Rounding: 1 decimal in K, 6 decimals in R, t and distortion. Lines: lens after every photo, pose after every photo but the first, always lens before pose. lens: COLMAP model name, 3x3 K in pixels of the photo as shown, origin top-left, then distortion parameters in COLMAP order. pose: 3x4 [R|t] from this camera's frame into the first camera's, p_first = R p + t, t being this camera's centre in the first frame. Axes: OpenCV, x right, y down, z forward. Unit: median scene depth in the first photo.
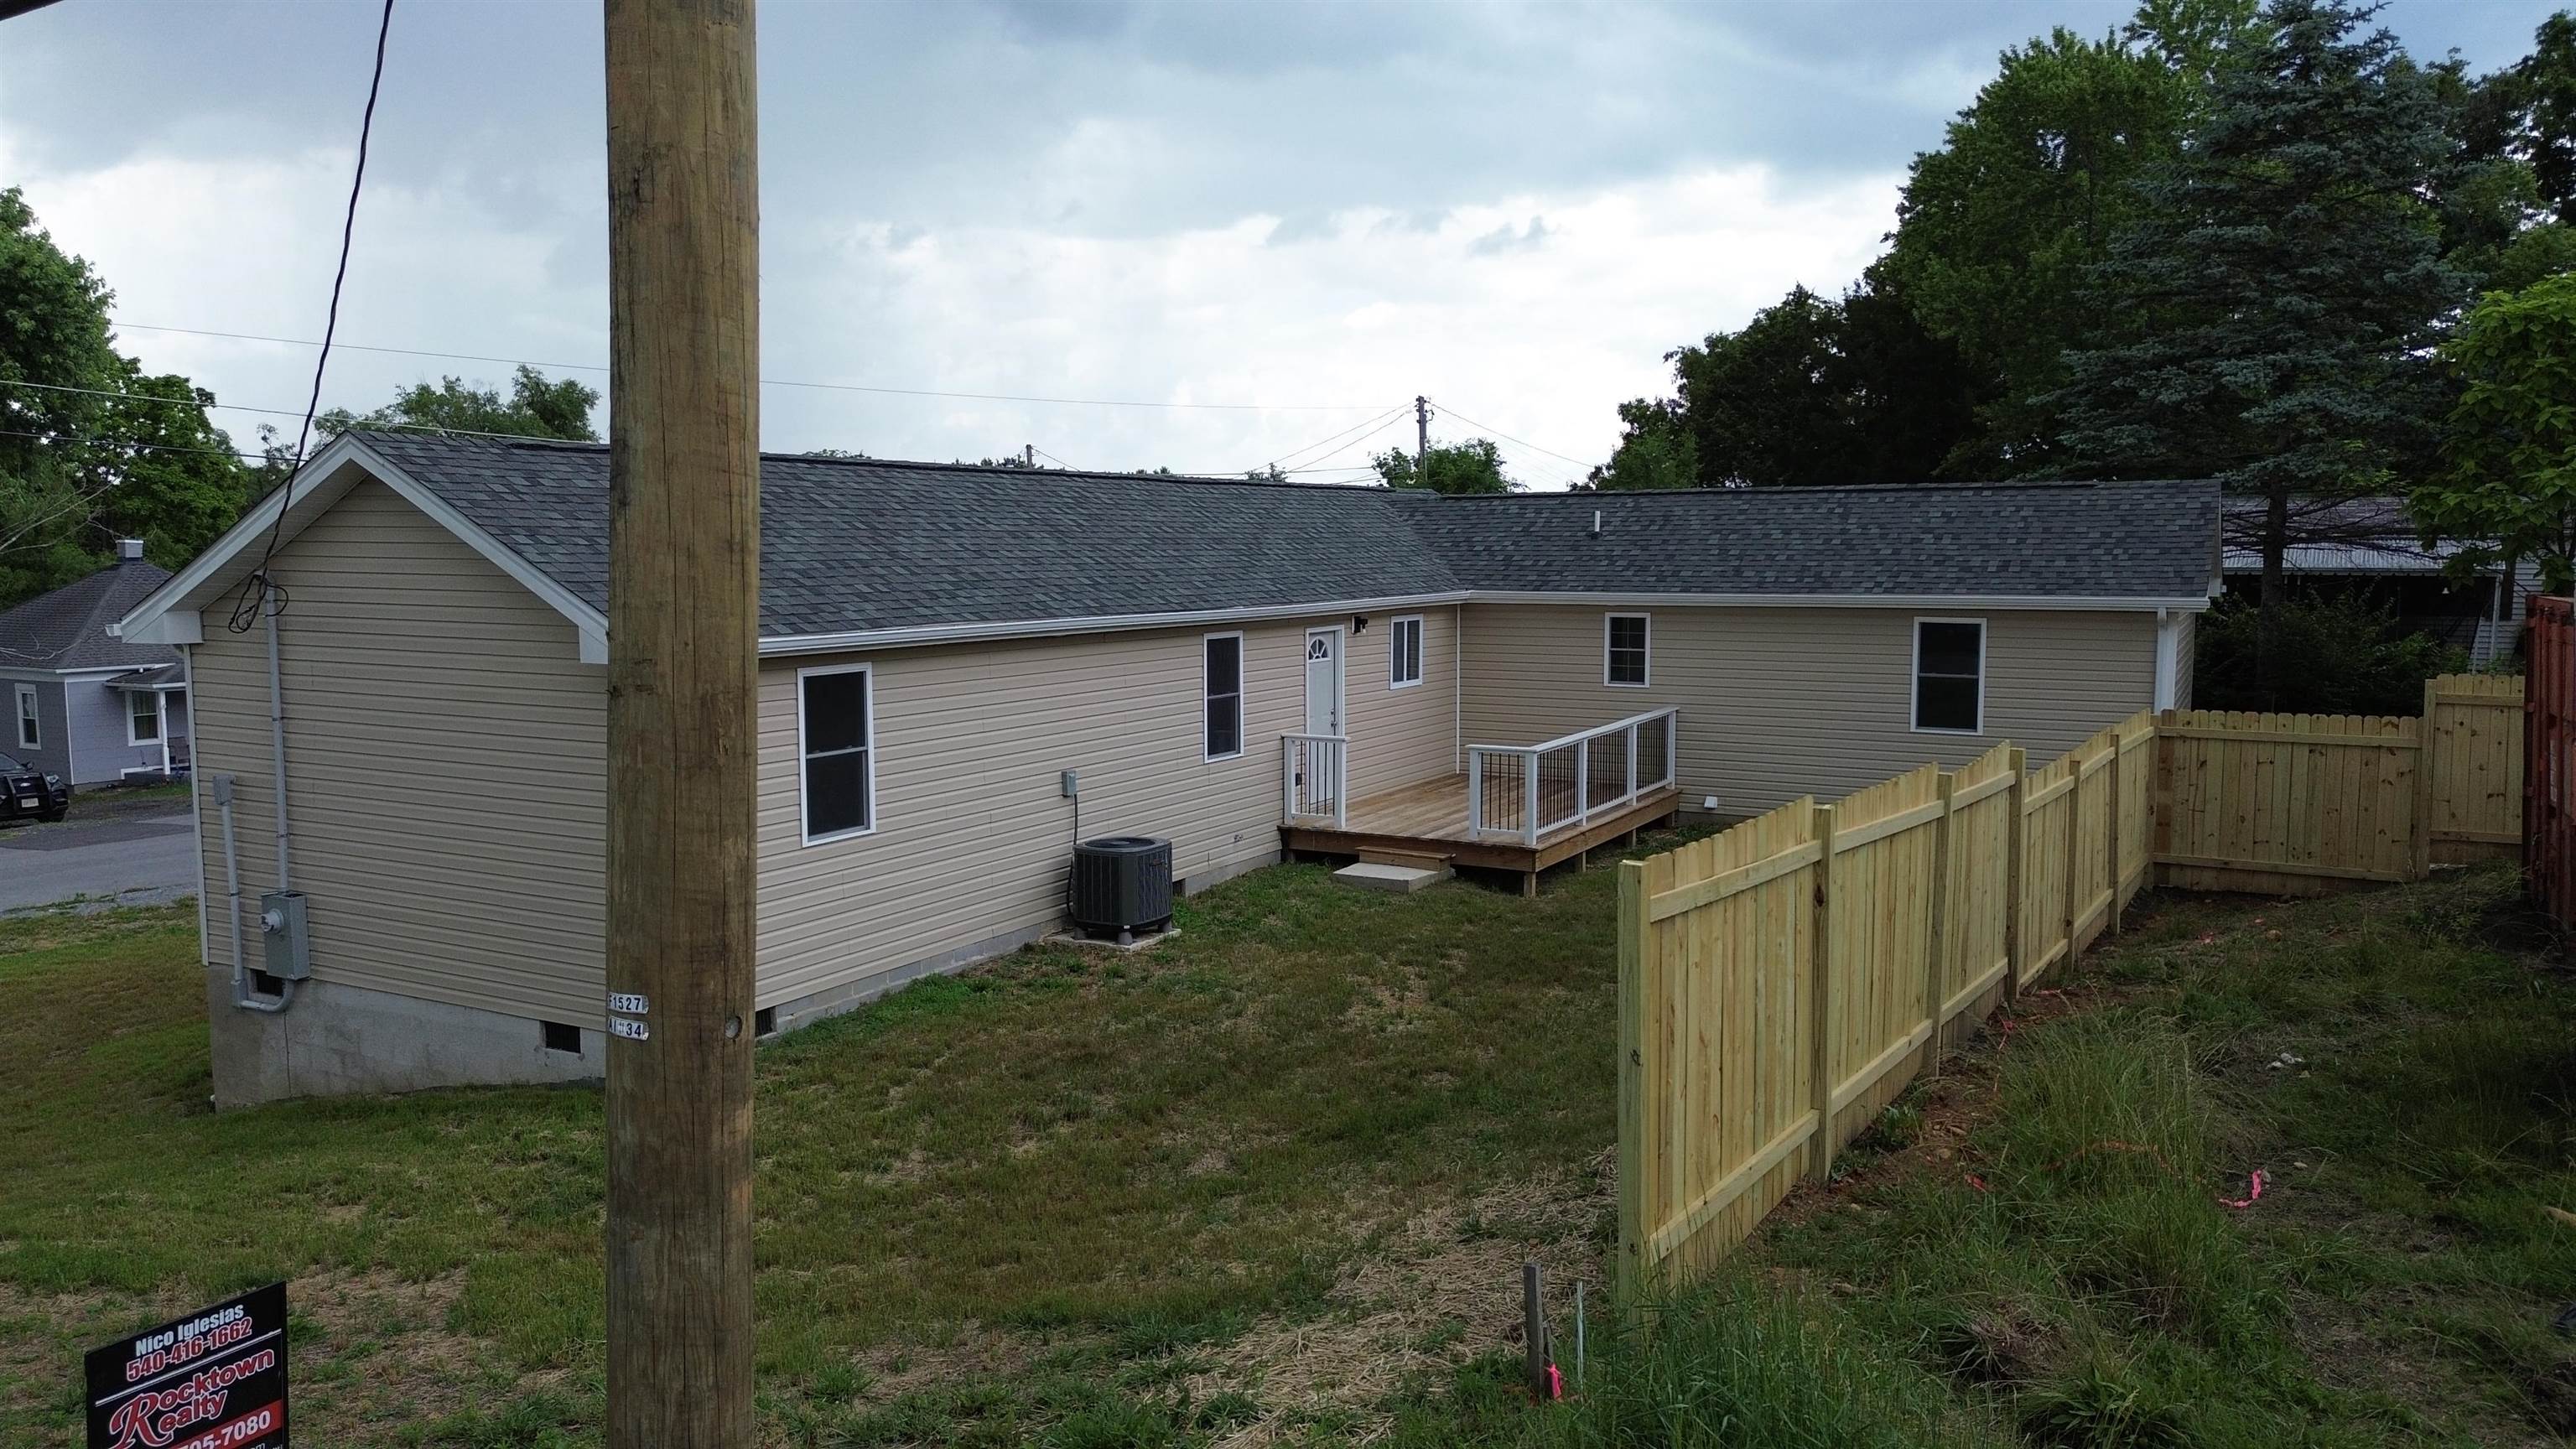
lens RADIAL K [[1833.3, 0, 1288.0], [0, 1833.3, 724.5], [0, 0, 1]] dist [0.067844, -0.079802]
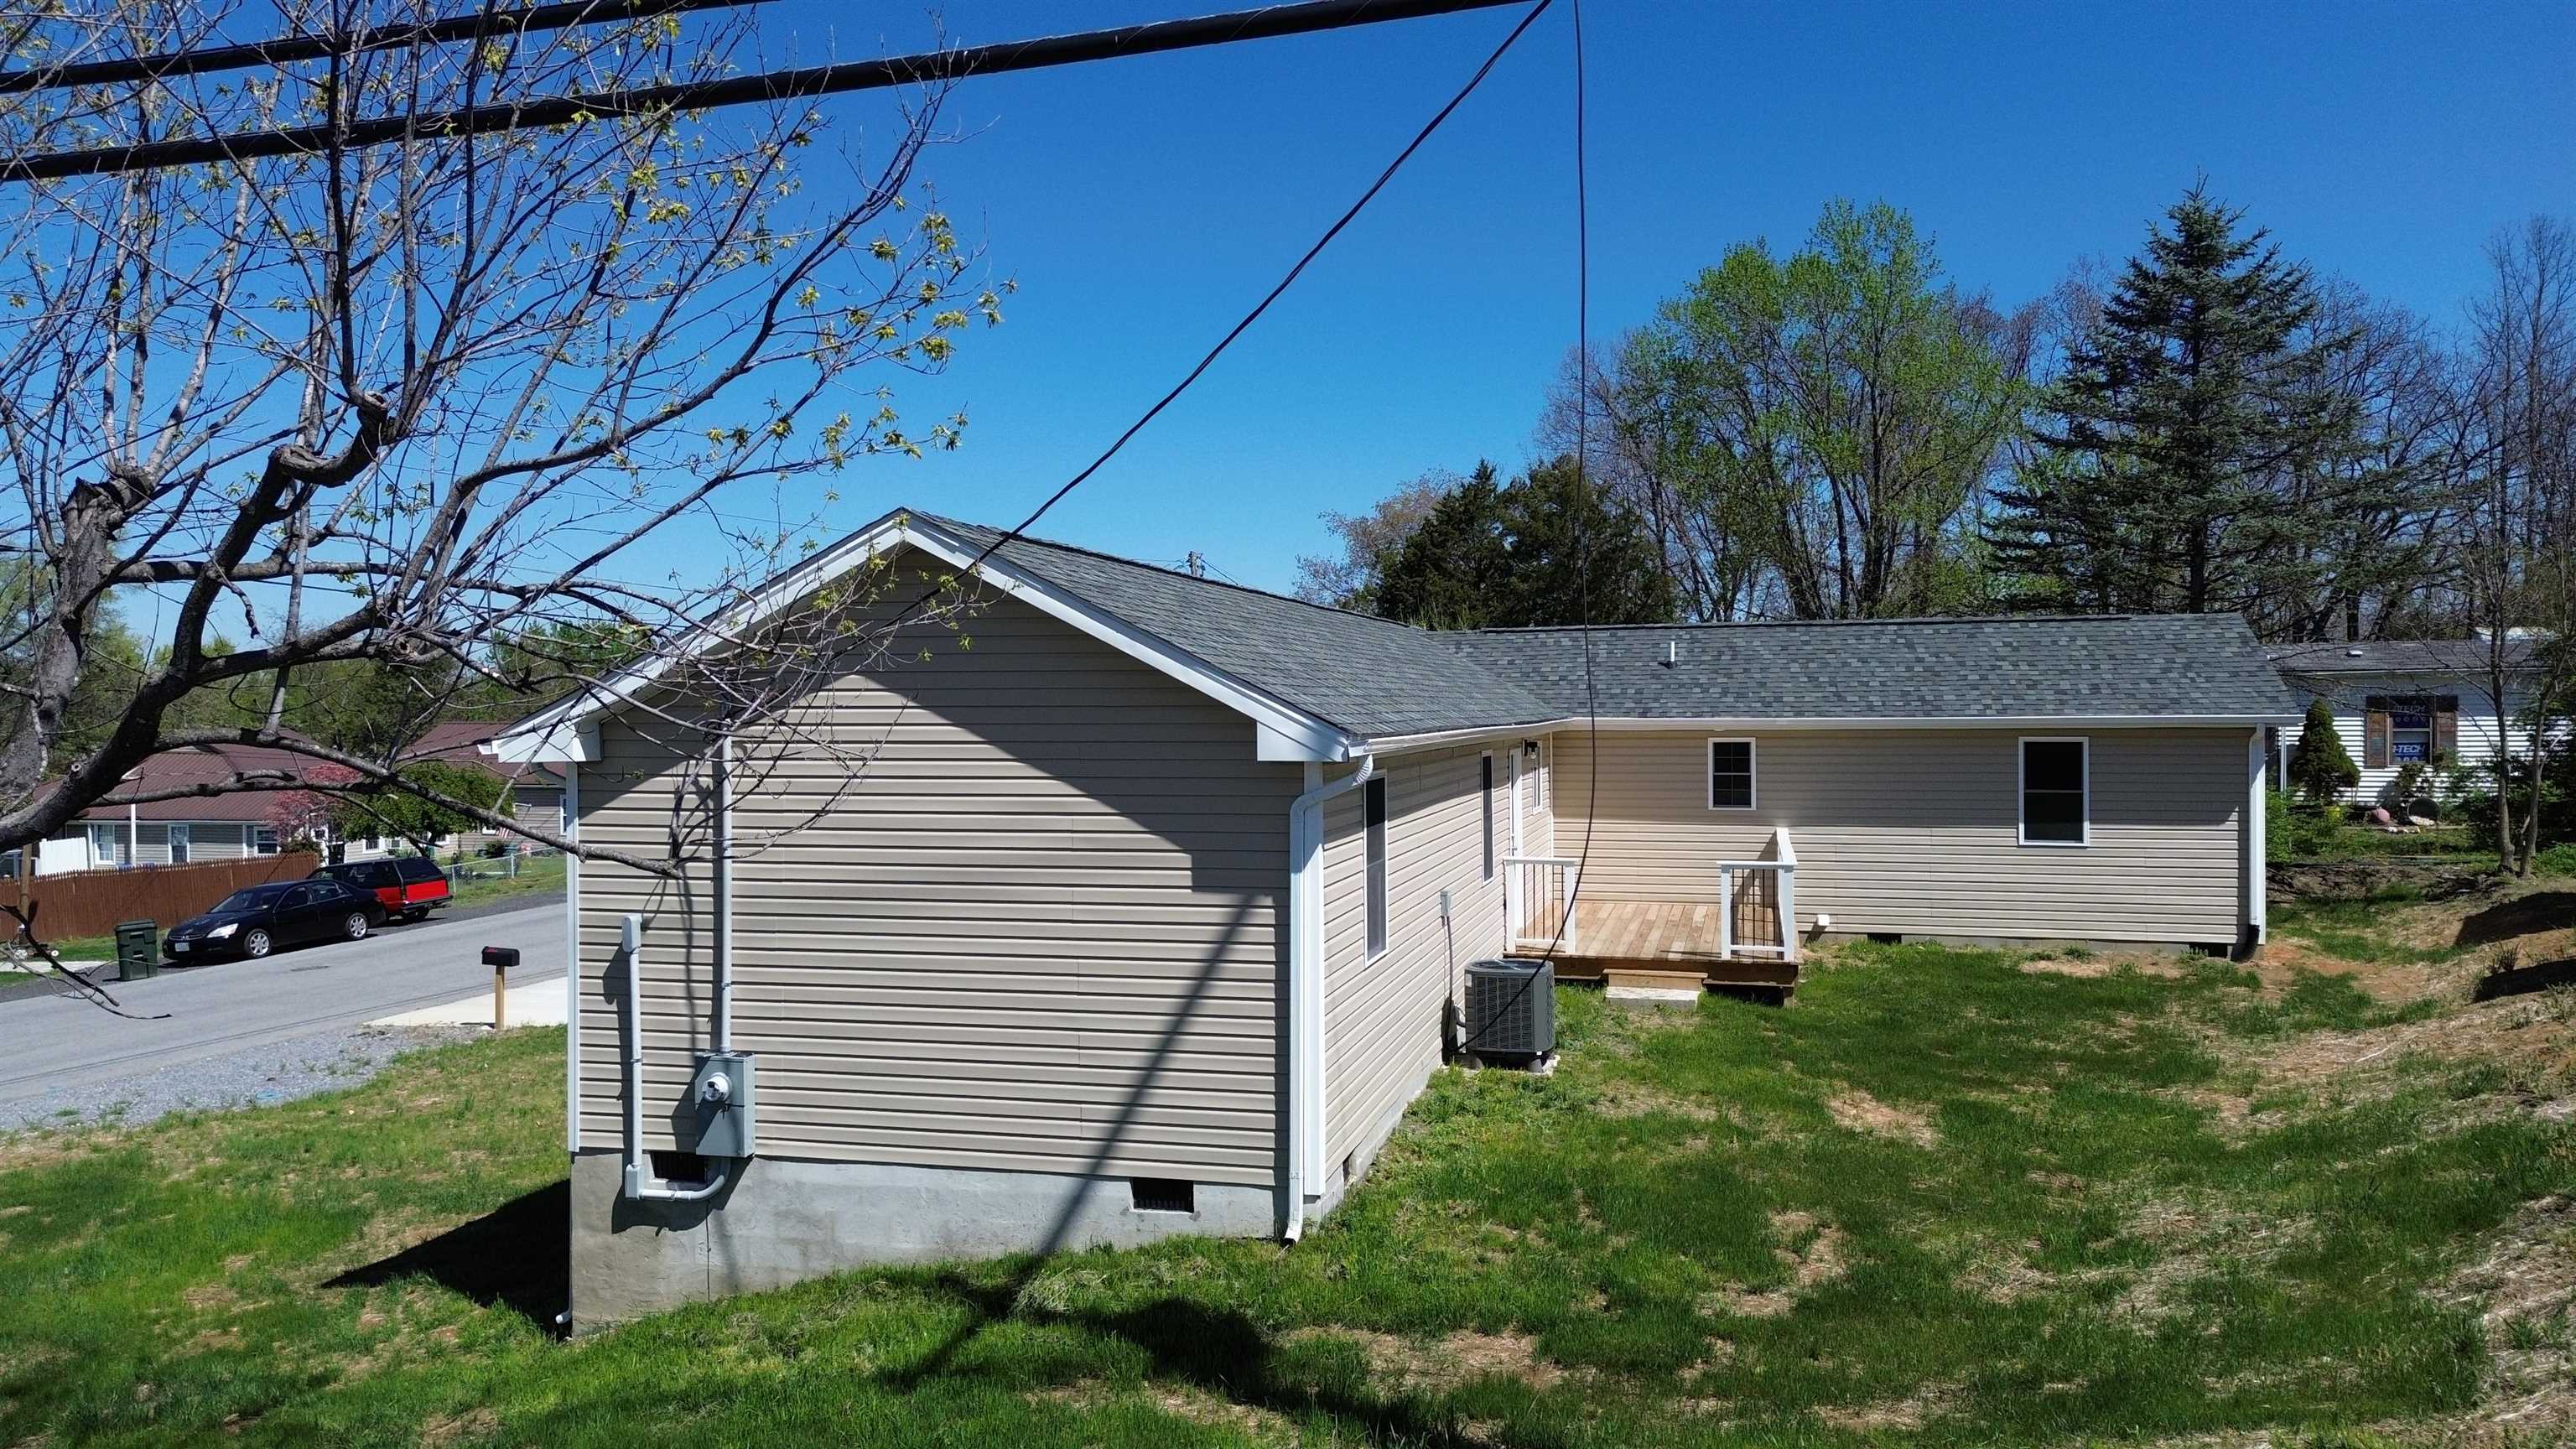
lens RADIAL K [[1824.9, 0, 1281.6], [0, 1824.9, 726.0], [0, 0, 1]] dist [0.065941, -0.059876]
pose [[0.968133, -0.007859, 0.250315, -0.346974], [0.030916, 0.995613, -0.088316, 0.016695], [-0.248523, 0.093241, 0.964128, 0.082428]]
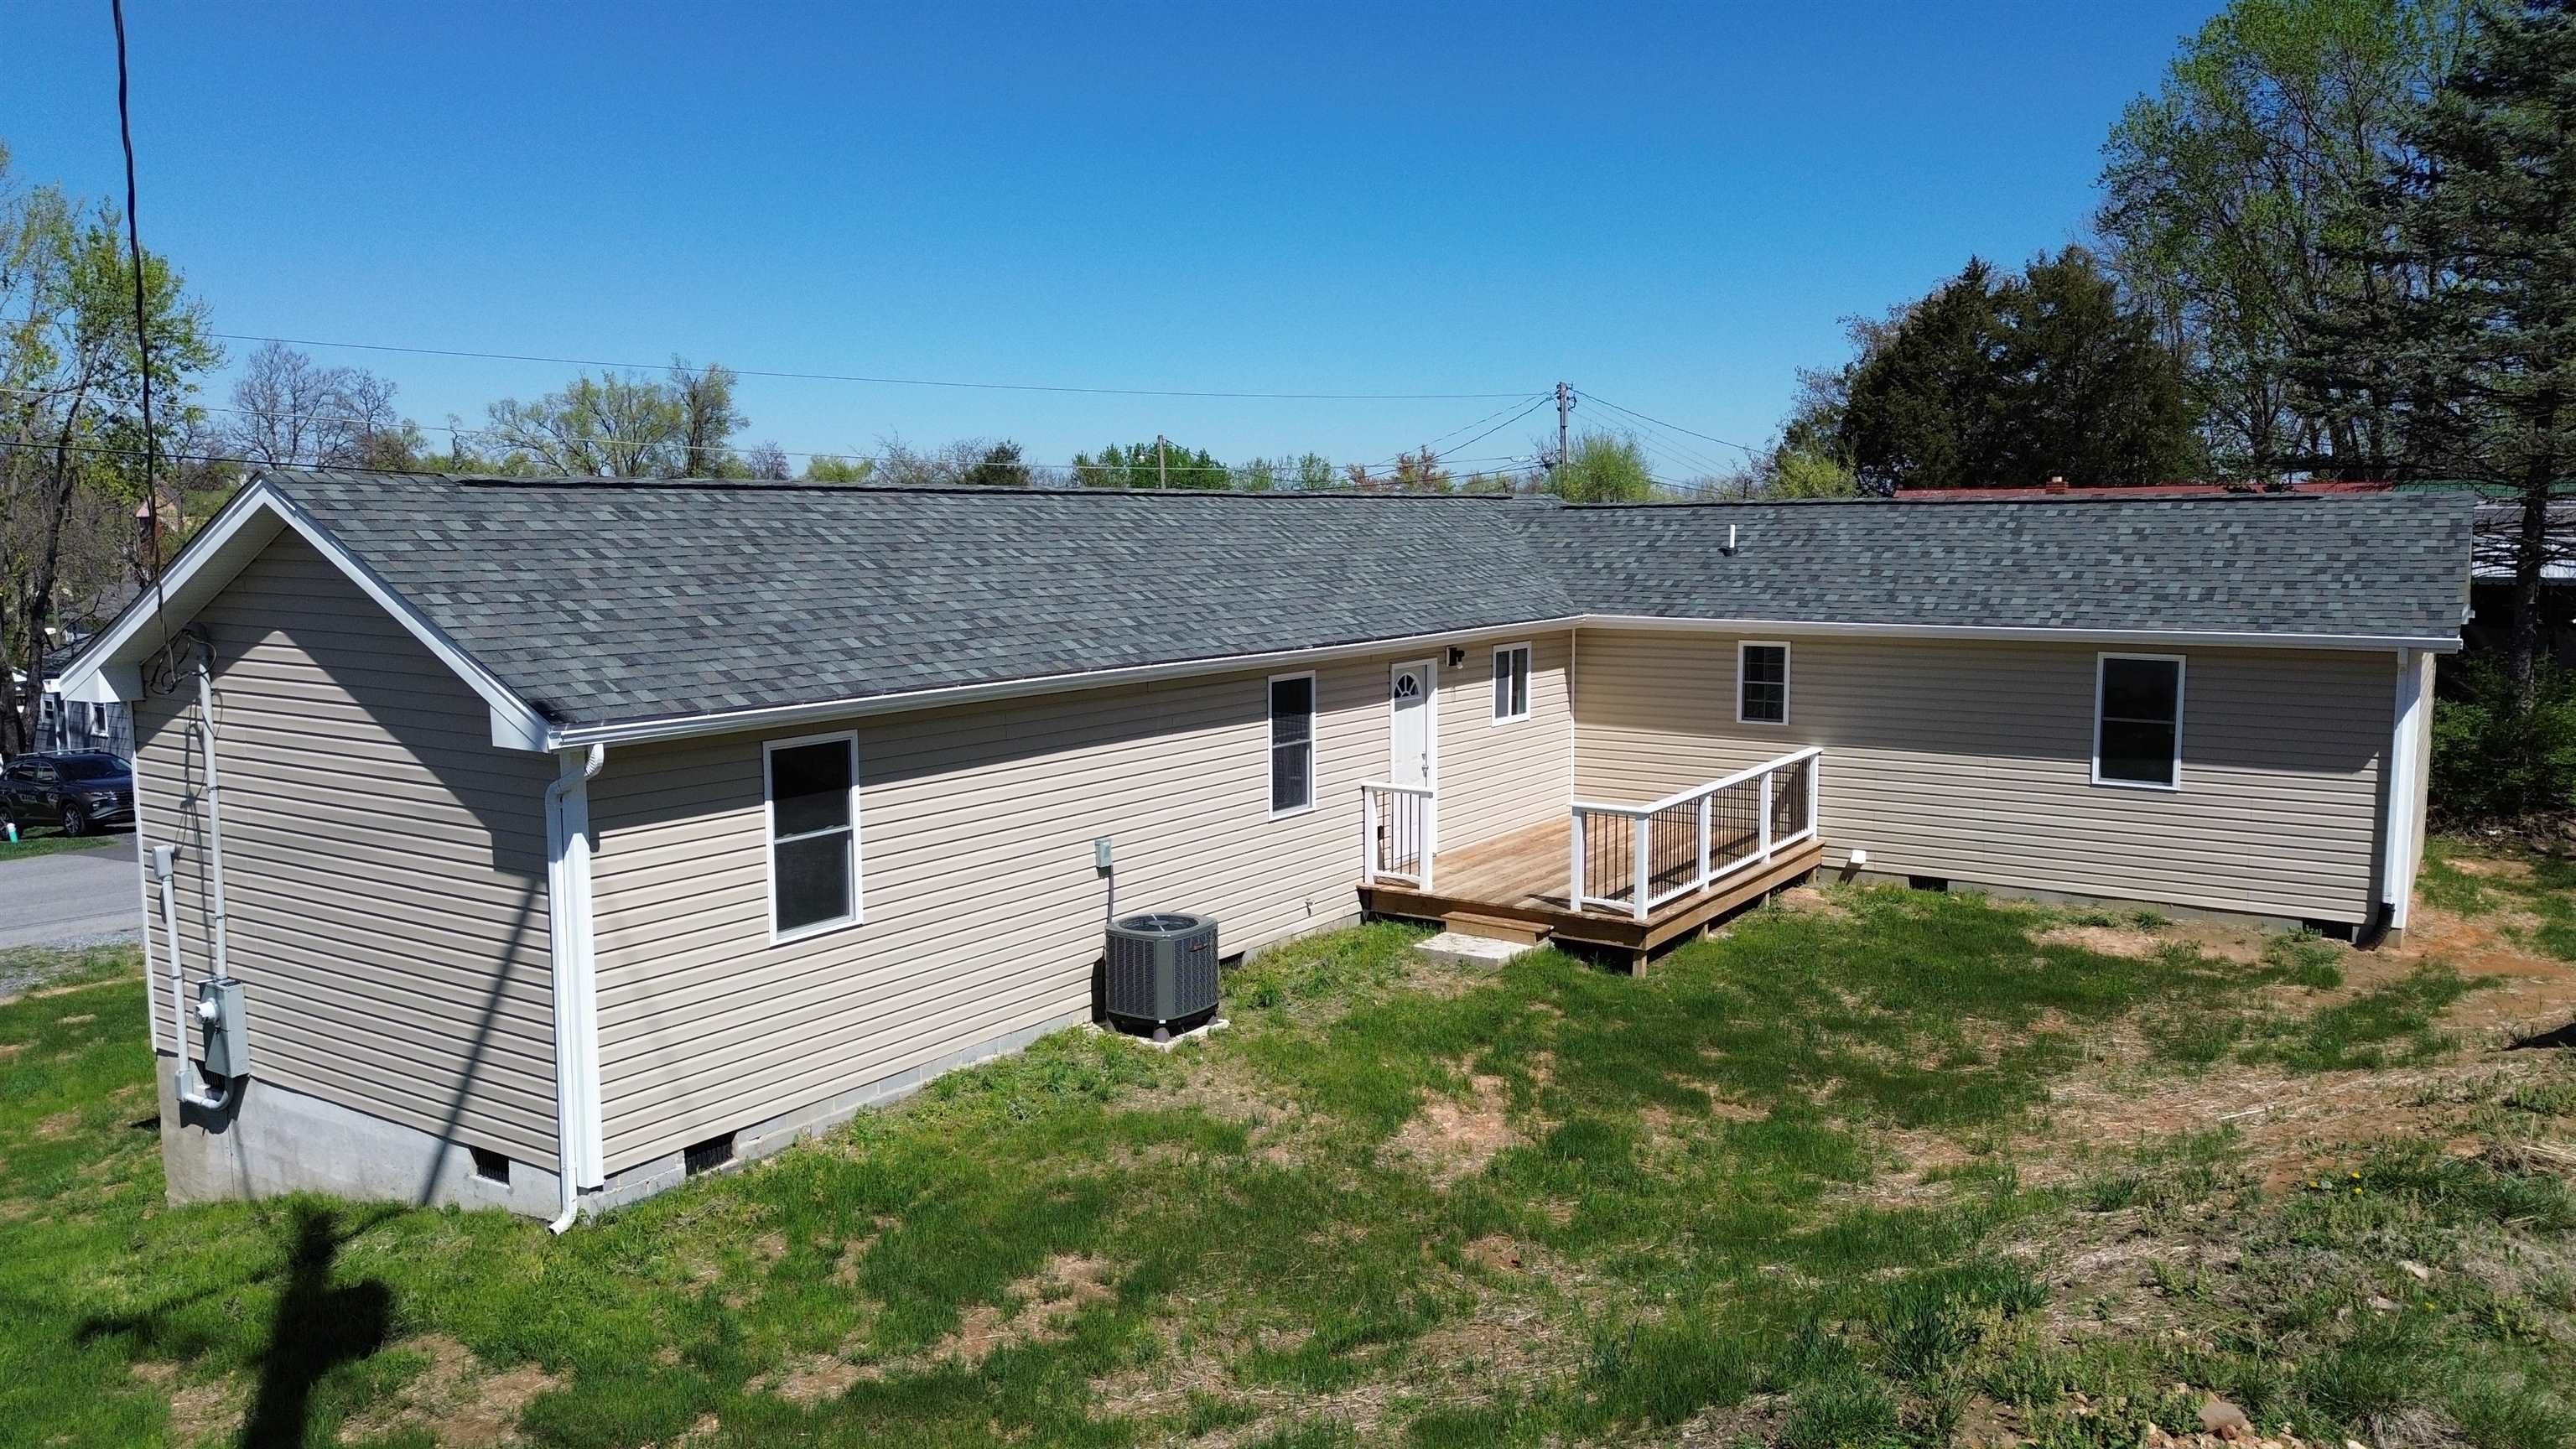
lens RADIAL K [[1824.9, 0, 1281.6], [0, 1824.9, 726.0], [0, 0, 1]] dist [0.065941, -0.059876]
pose [[0.995945, 0.008160, -0.089596, 0.035718], [-0.006952, 0.999881, 0.013782, -0.033577], [0.089698, -0.013103, 0.995883, 0.105164]]
